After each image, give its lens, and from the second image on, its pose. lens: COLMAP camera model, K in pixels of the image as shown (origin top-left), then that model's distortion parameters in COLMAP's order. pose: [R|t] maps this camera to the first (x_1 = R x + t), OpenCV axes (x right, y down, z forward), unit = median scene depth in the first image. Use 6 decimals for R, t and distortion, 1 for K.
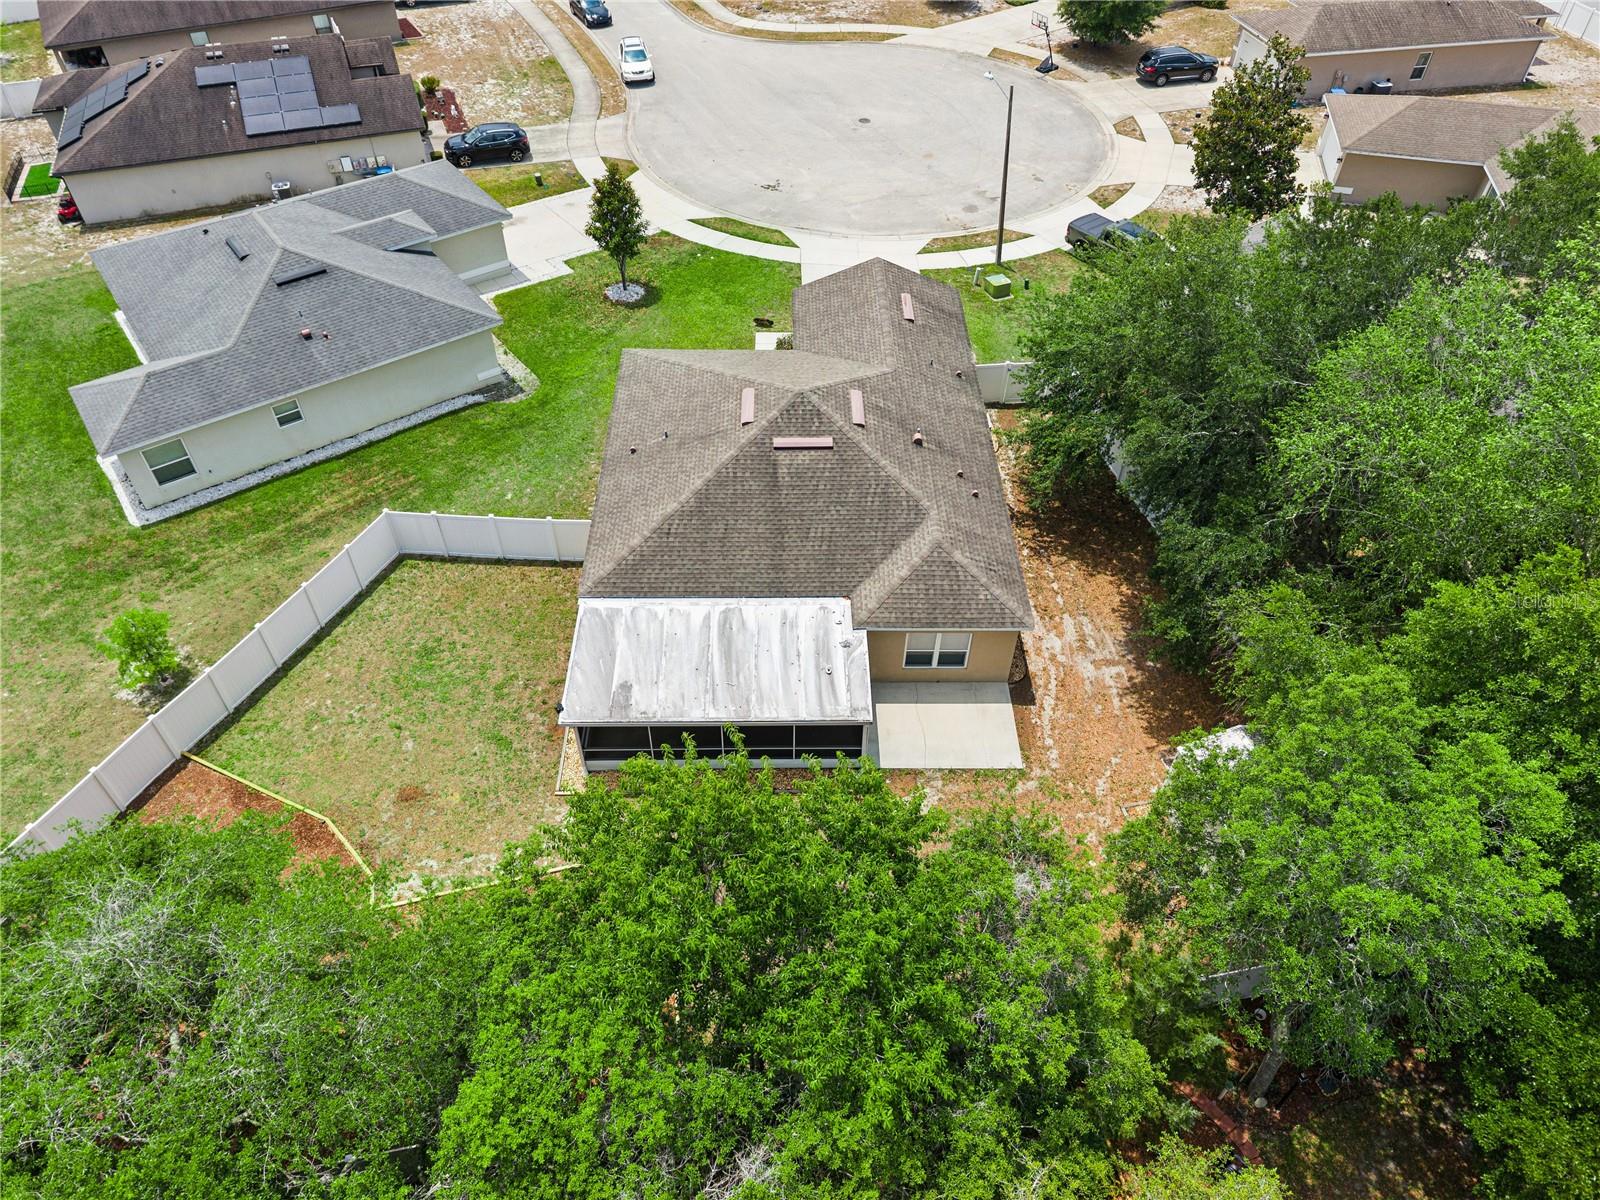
lens RADIAL K [[1079.1, 0, 789.8], [0, 1079.1, 622.7], [0, 0, 1]] dist [-0.000079, -0.000189]
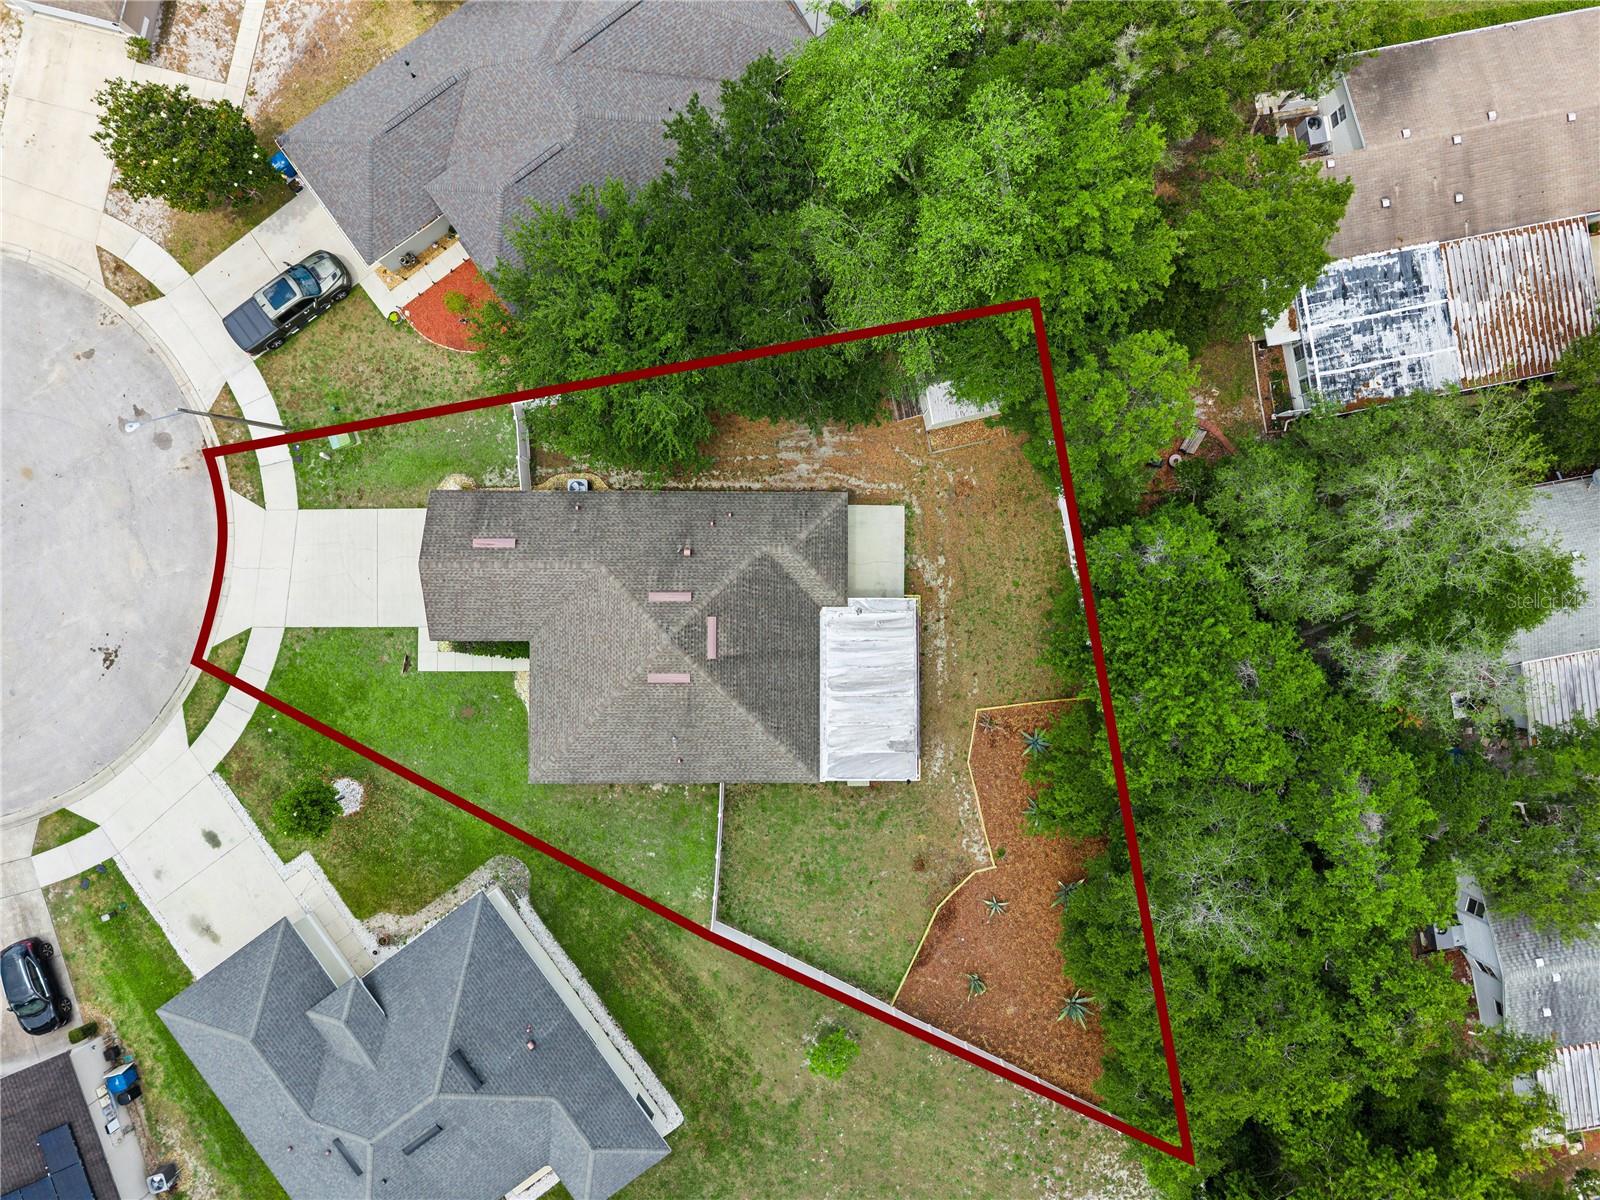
lens RADIAL K [[1079.1, 0, 789.8], [0, 1079.1, 622.7], [0, 0, 1]] dist [-0.000079, -0.000189]
pose [[0.010681, -0.999783, -0.017893, 0.057737], [0.703270, -0.005210, 0.710904, -1.094000], [-0.710843, -0.020177, 0.703061, -0.052674]]
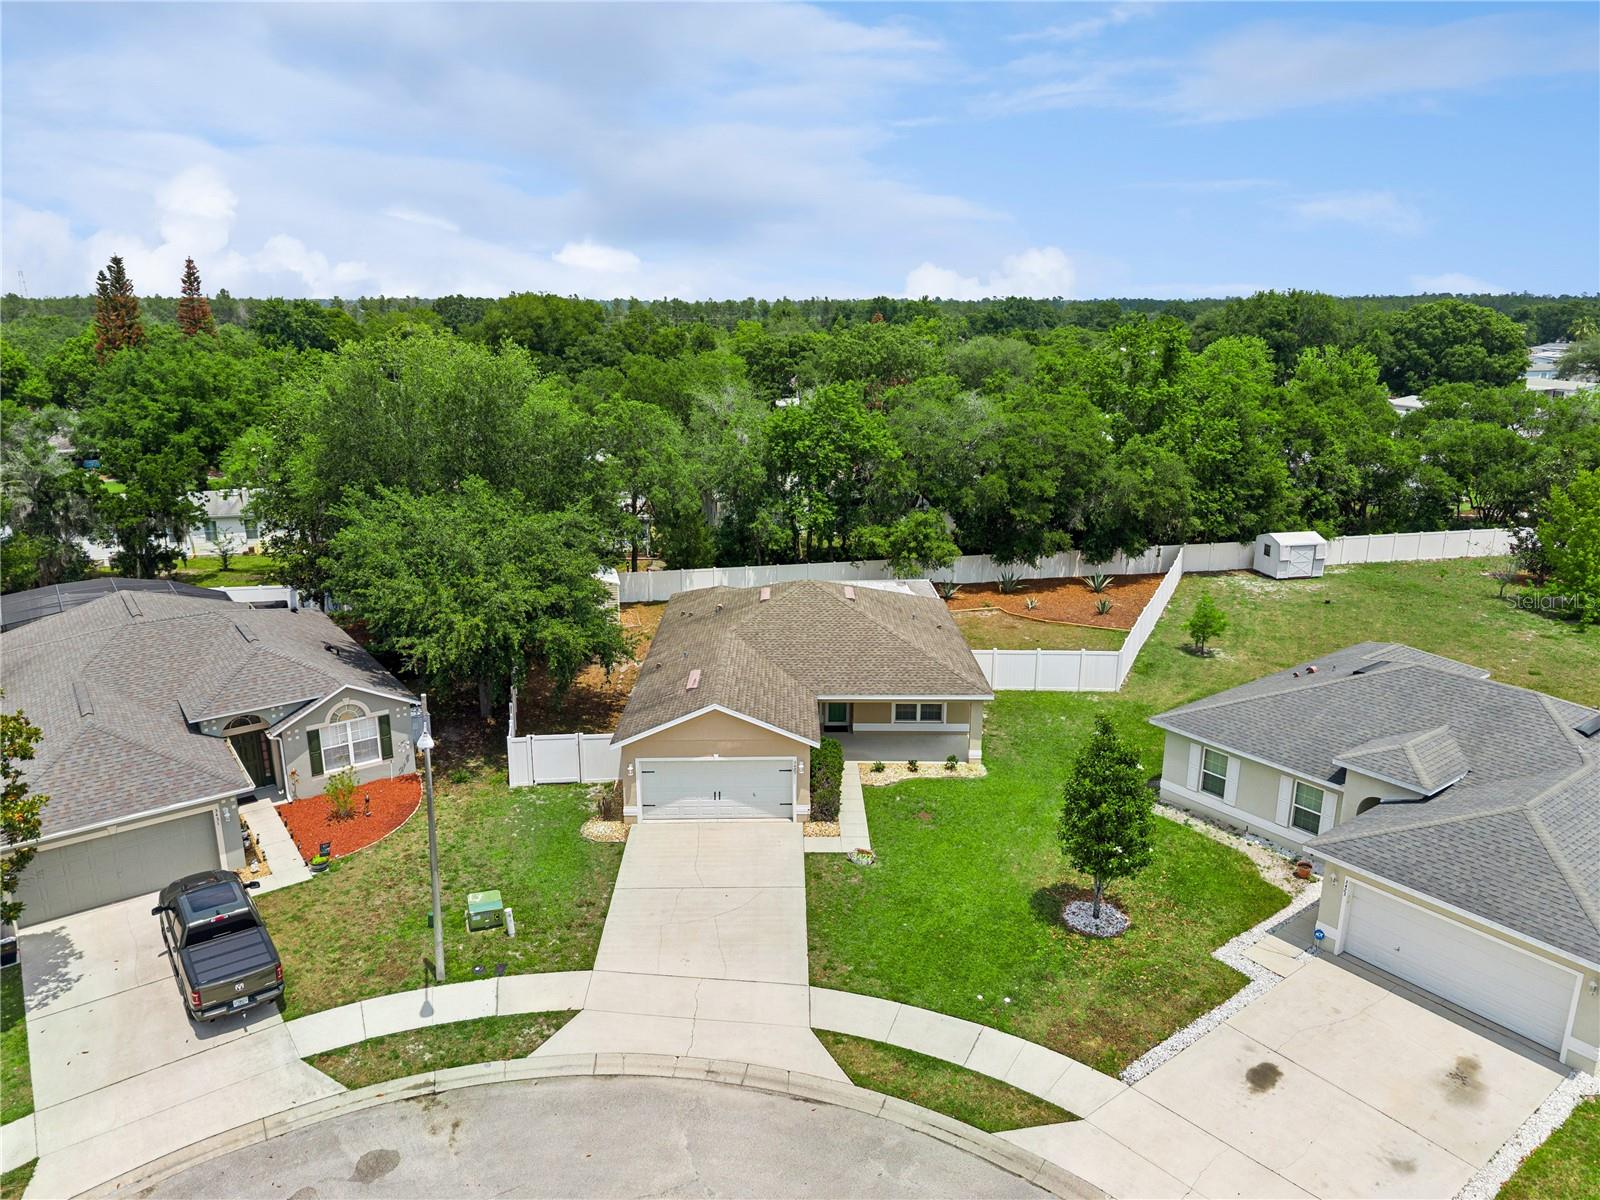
lens RADIAL K [[1079.1, 0, 789.8], [0, 1079.1, 622.7], [0, 0, 1]] dist [-0.000079, -0.000189]
pose [[-0.999915, -0.012613, 0.003364, 0.031190], [-0.003100, 0.479797, 0.877374, -1.358110], [-0.012681, 0.877289, -0.479795, 1.686282]]
